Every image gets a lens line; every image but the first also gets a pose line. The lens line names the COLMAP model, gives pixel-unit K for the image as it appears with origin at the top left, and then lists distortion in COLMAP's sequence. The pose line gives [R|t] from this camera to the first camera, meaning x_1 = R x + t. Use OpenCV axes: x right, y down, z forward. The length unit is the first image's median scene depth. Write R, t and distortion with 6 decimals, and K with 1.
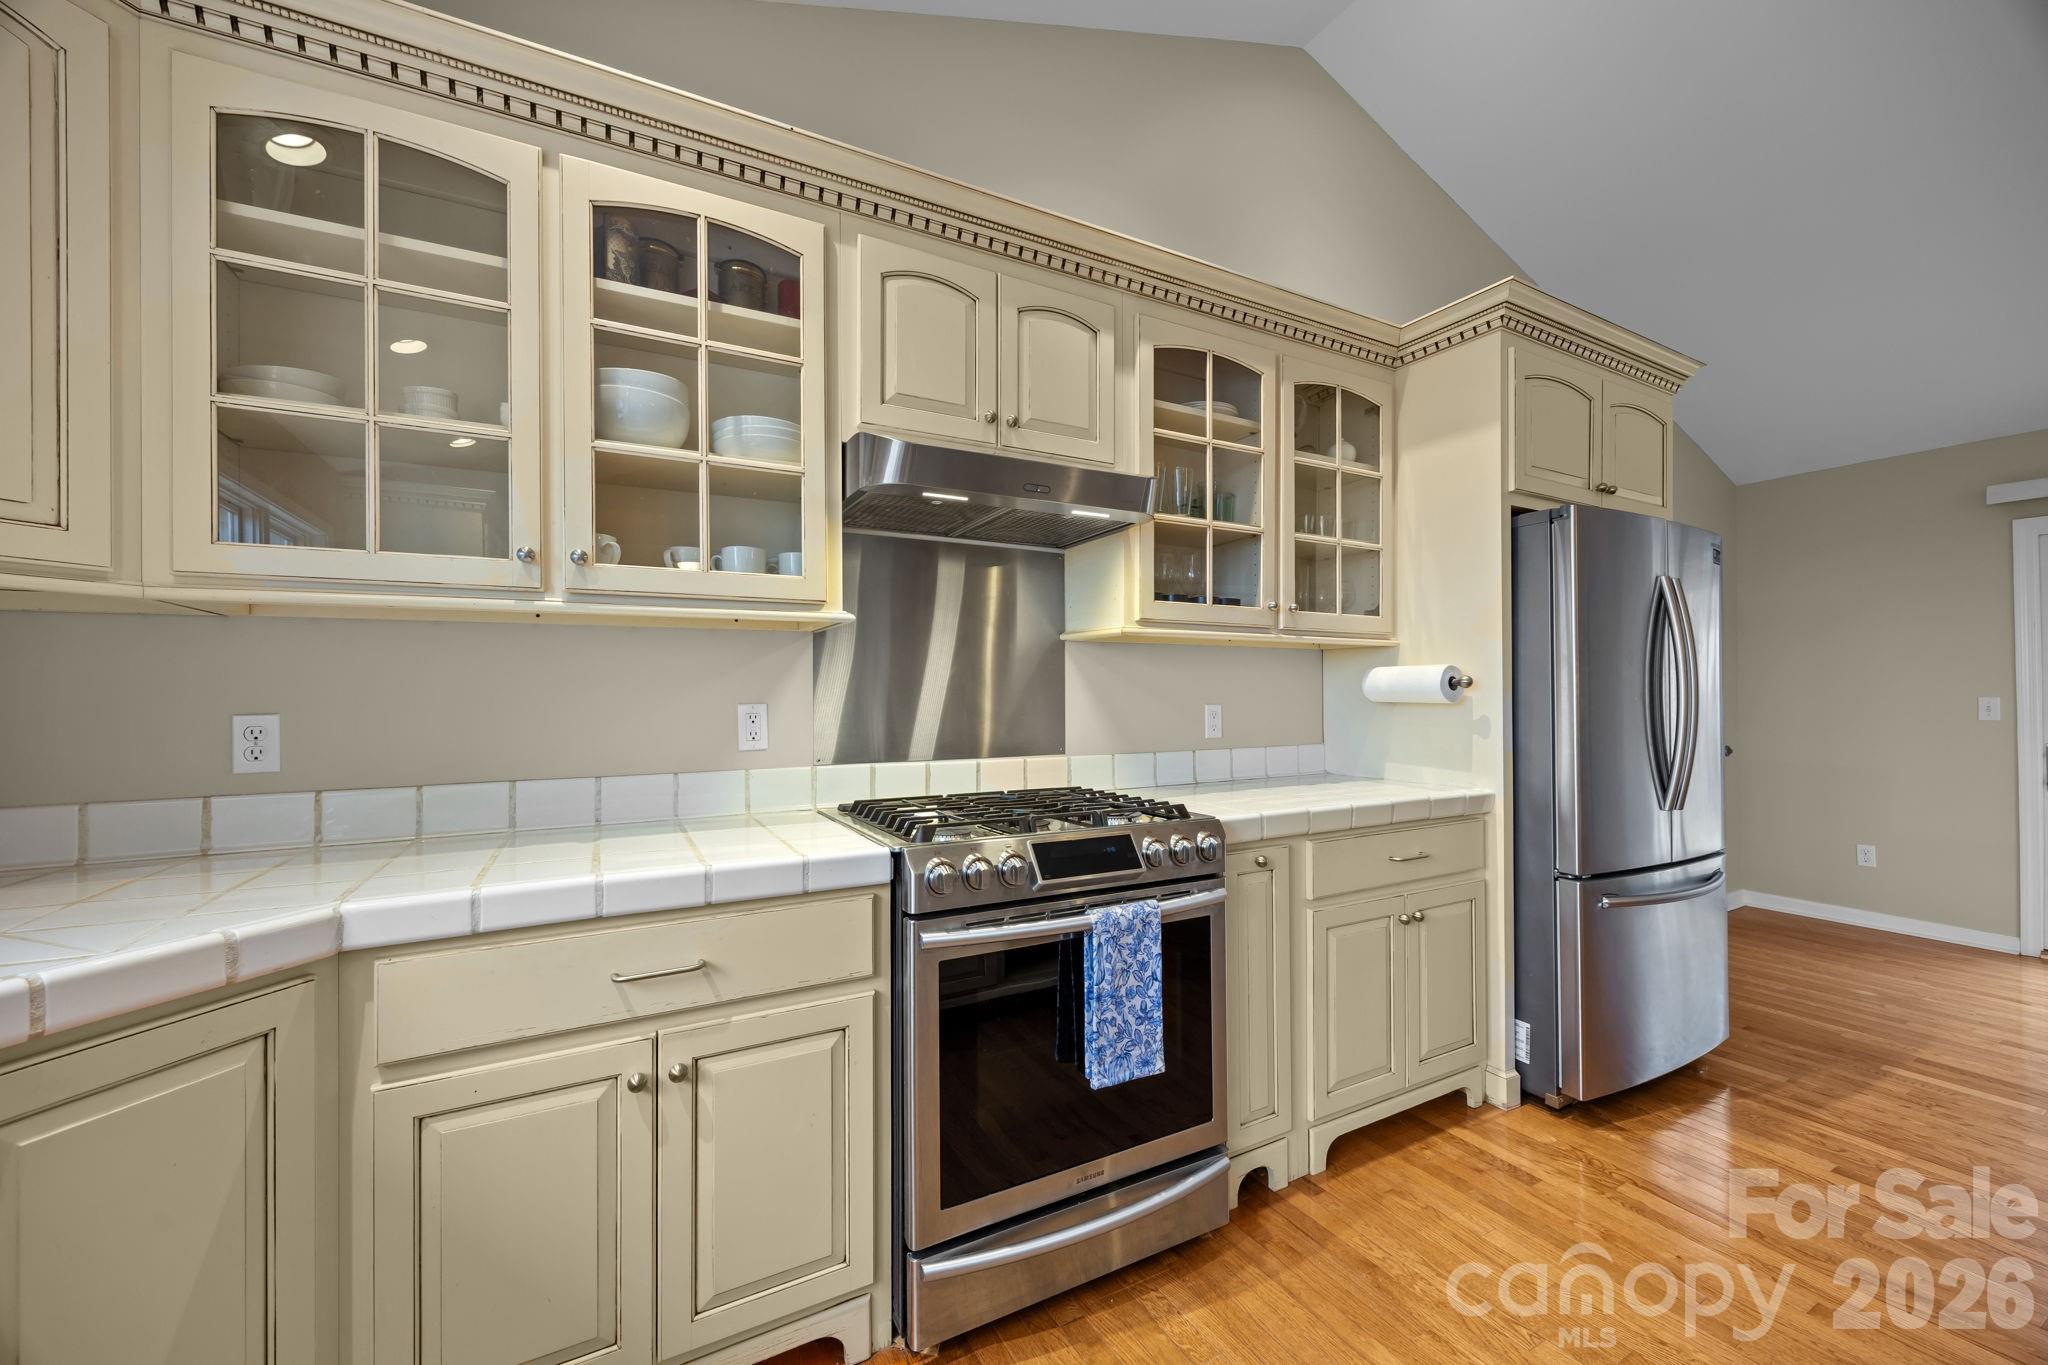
lens RADIAL K [[791.9, 0, 1028.5], [0, 791.9, 689.9], [0, 0, 1]] dist [-0.000147, 0.000118]
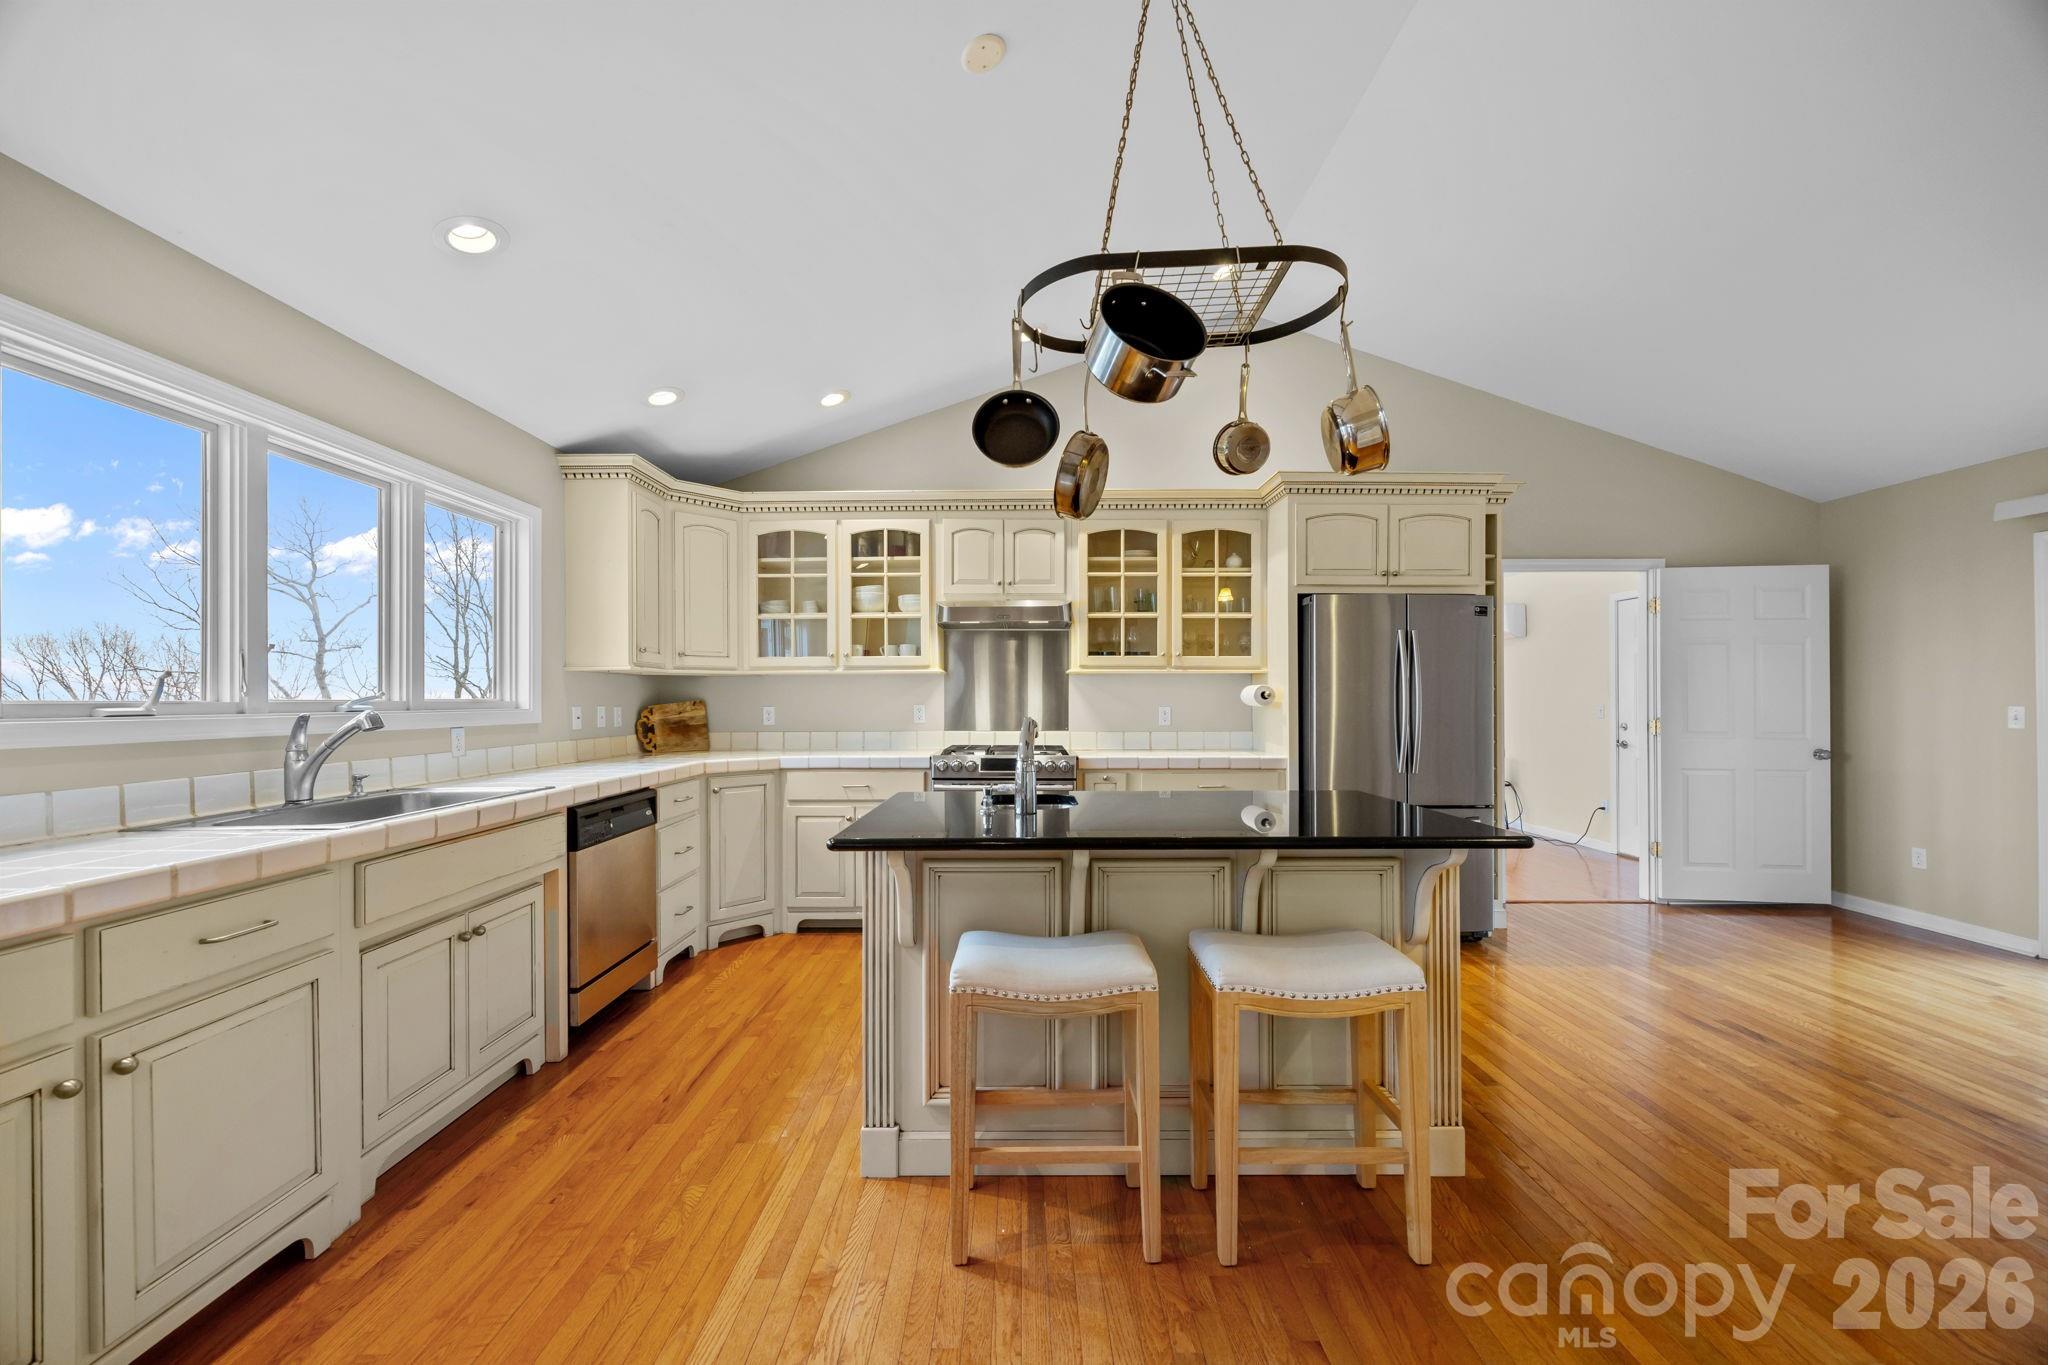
lens RADIAL K [[791.9, 0, 1028.5], [0, 791.9, 689.9], [0, 0, 1]] dist [-0.000147, 0.000118]
pose [[0.875129, -0.001992, -0.483885, 1.076452], [0.001434, 0.999998, -0.001524, -0.022005], [0.483887, 0.000640, 0.875130, -0.934132]]
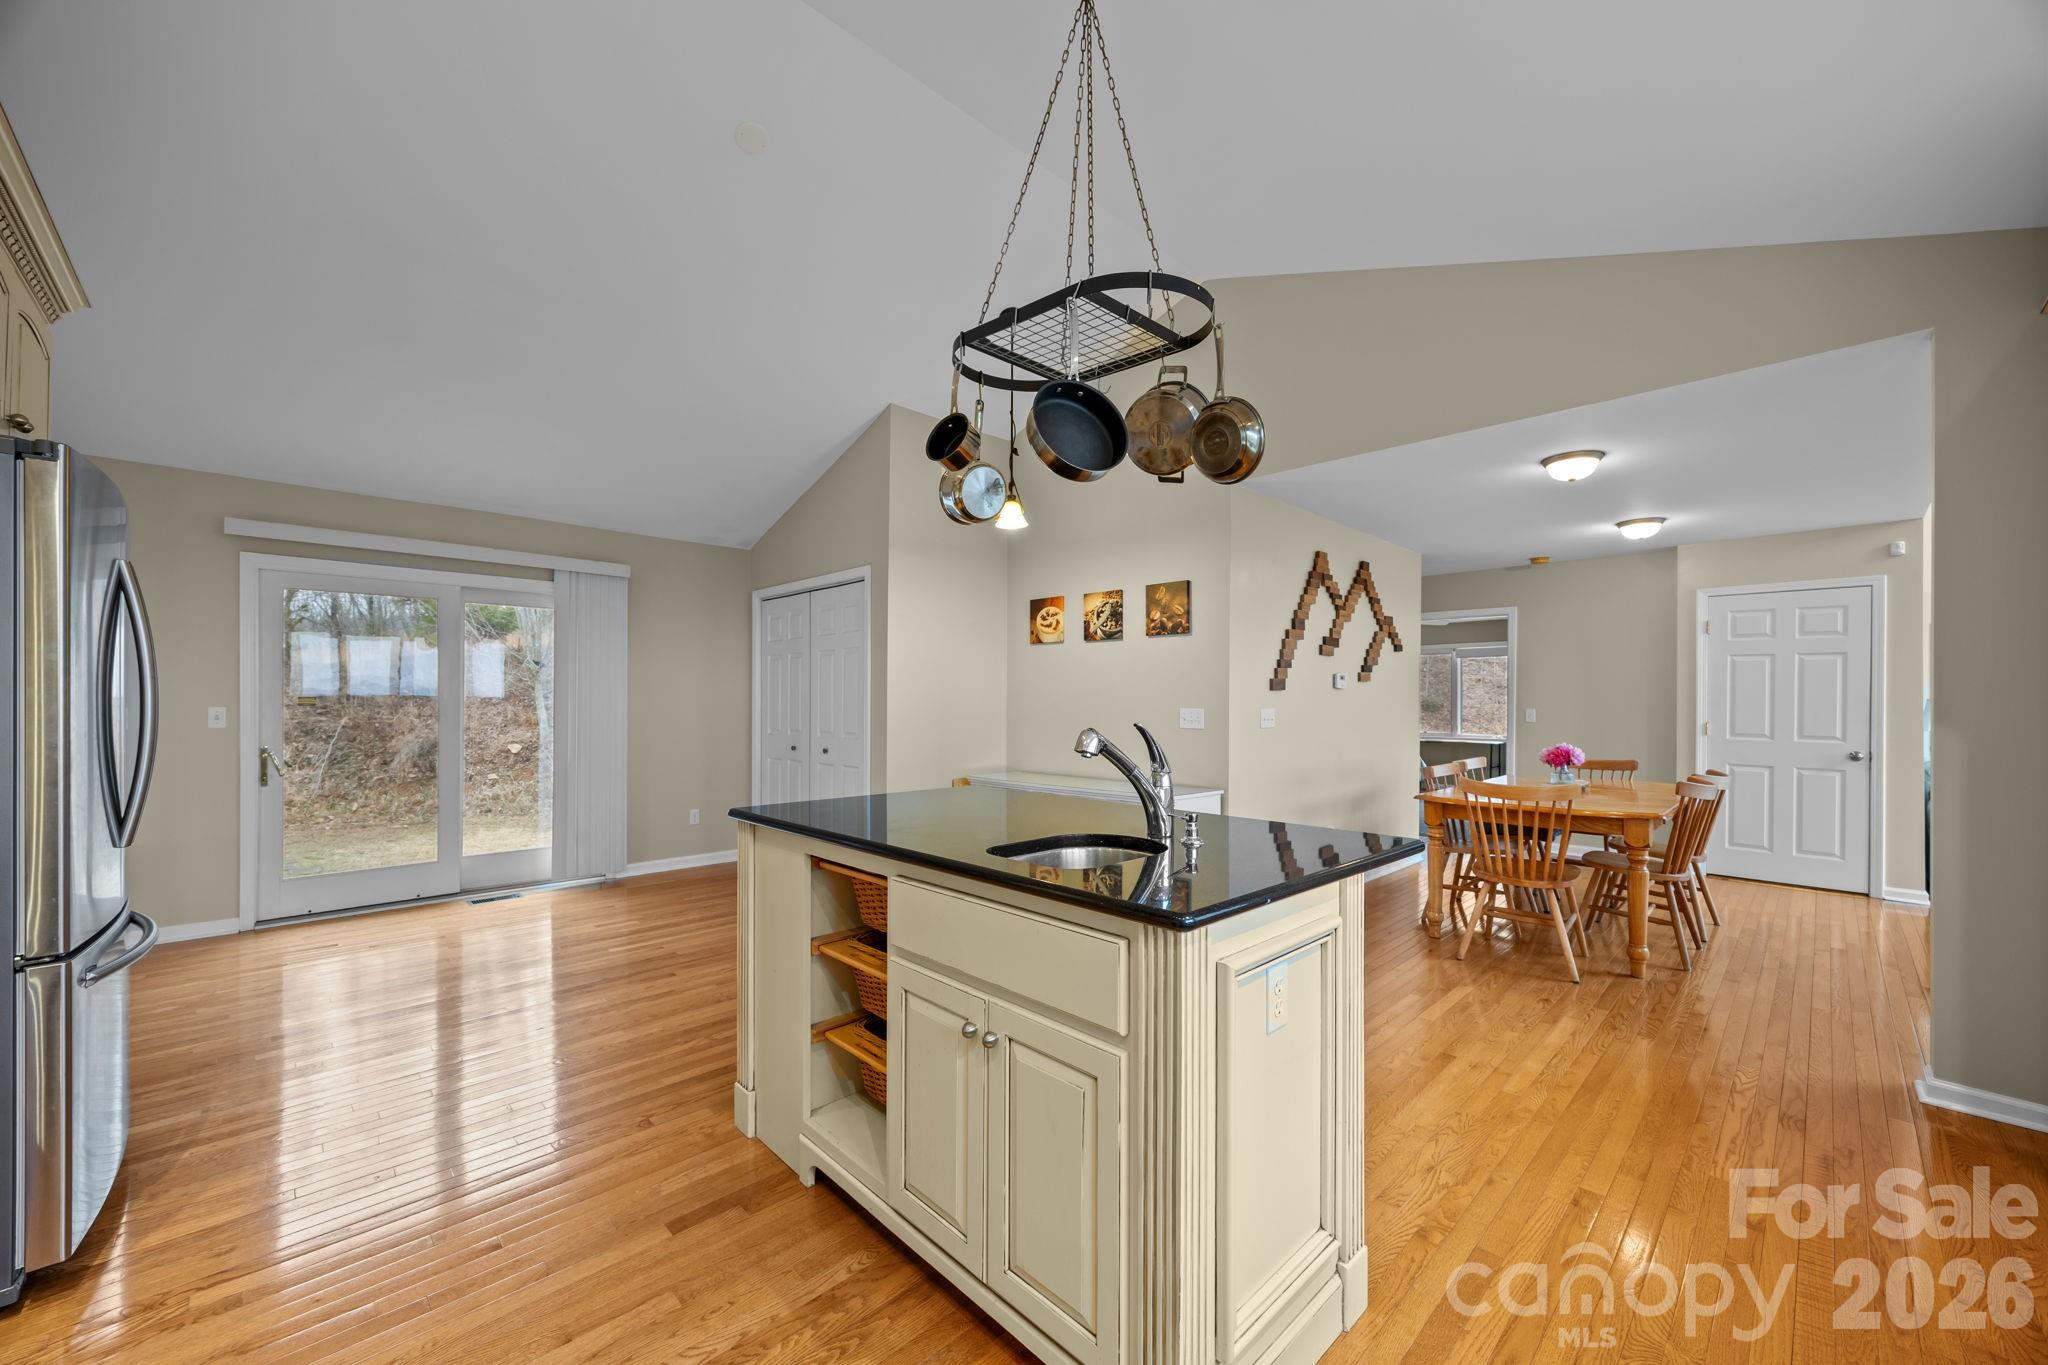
lens RADIAL K [[791.9, 0, 1028.5], [0, 791.9, 689.9], [0, 0, 1]] dist [-0.000147, 0.000118]
pose [[-0.254913, 0.009322, 0.966919, -0.261110], [0.003881, 0.999955, -0.008617, -0.001237], [-0.966956, 0.001556, -0.254937, 0.340568]]
